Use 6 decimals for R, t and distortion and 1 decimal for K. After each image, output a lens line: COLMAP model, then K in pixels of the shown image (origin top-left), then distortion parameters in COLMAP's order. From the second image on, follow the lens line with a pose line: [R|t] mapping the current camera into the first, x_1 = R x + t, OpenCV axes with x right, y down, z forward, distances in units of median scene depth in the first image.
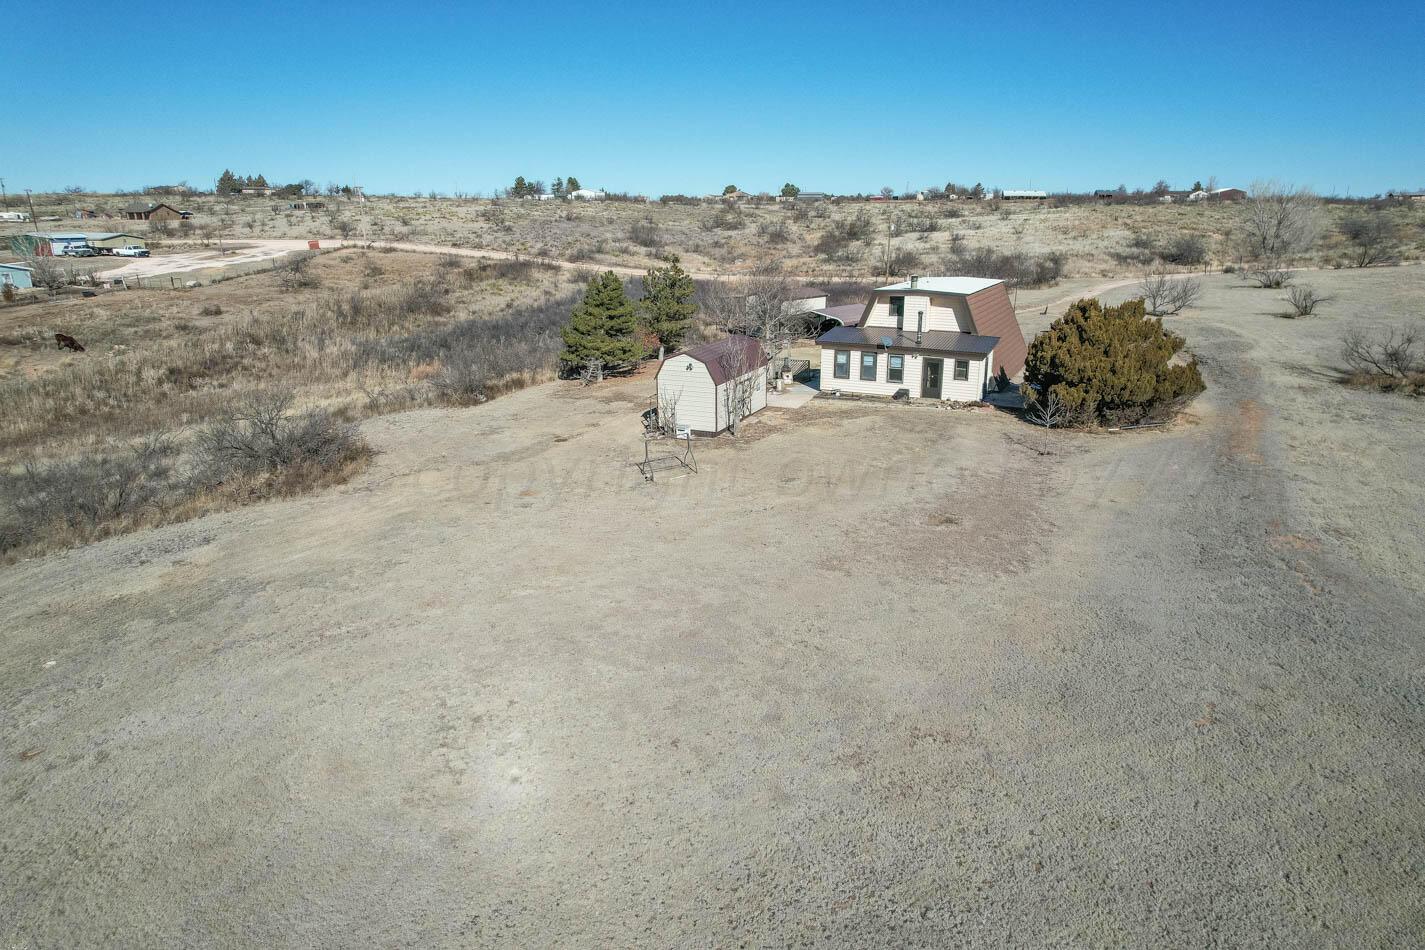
lens RADIAL K [[912.0, 0, 722.5], [0, 912.0, 477.0], [0, 0, 1]] dist [-0.079166, 0.069789]
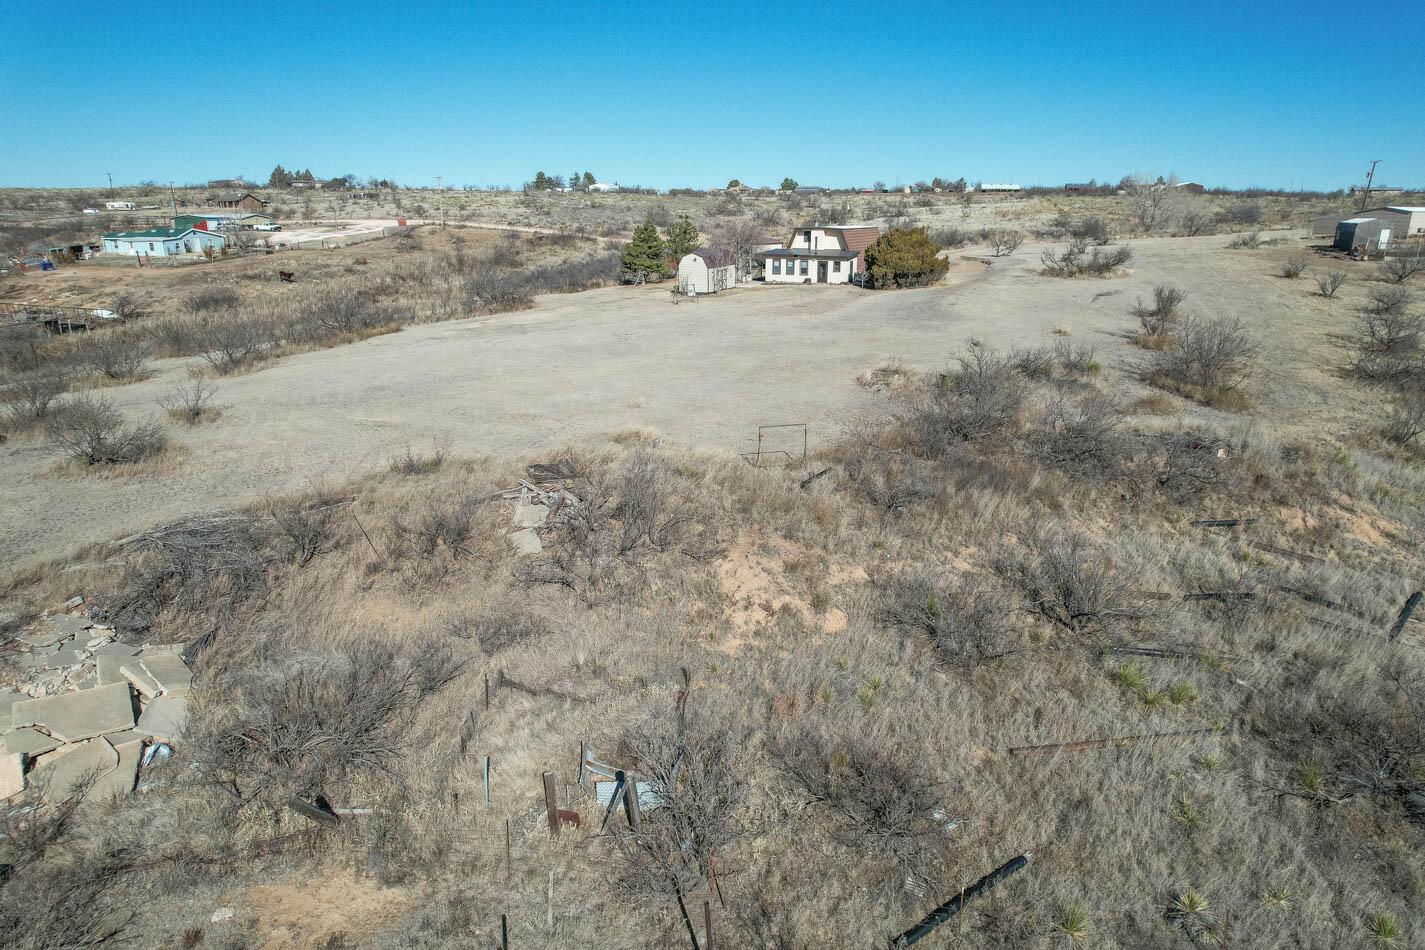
lens RADIAL K [[912.0, 0, 710.2], [0, 912.0, 477.8], [0, 0, 1]] dist [-0.079166, 0.069789]
pose [[0.999796, 0.006365, -0.019173, 0.010991], [-0.006276, 0.999969, 0.004746, 0.099488], [0.019202, -0.004624, 0.999805, -0.286279]]
